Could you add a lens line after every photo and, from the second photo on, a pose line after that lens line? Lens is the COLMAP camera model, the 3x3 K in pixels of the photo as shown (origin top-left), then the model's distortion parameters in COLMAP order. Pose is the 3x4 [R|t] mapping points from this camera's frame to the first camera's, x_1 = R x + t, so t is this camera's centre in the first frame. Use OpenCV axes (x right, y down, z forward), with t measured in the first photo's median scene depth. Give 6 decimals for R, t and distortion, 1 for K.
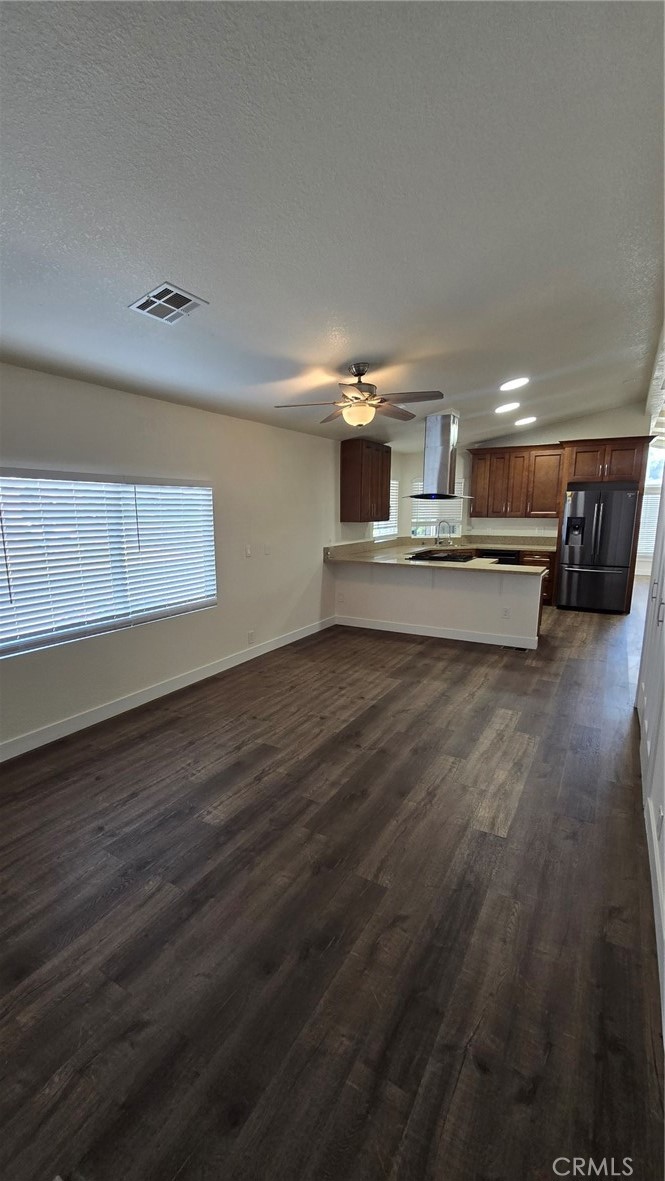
lens RADIAL K [[479.0, 0, 329.1], [0, 479.0, 601.7], [0, 0, 1]] dist [-0.000115, 0.000062]
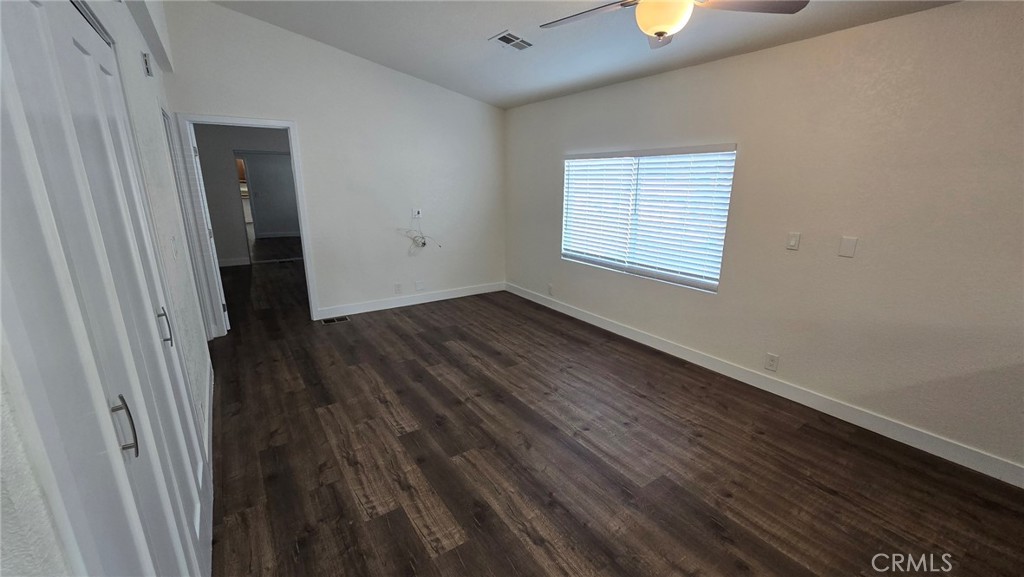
lens RADIAL K [[417.6, 0, 514.1], [0, 417.6, 294.3], [0, 0, 1]] dist [-0.000652, -0.000158]
pose [[-0.418397, 0.239806, -0.876035, 0.780180], [-0.174865, 0.925203, 0.336782, -0.242906], [0.891272, 0.294096, -0.345168, 1.280579]]
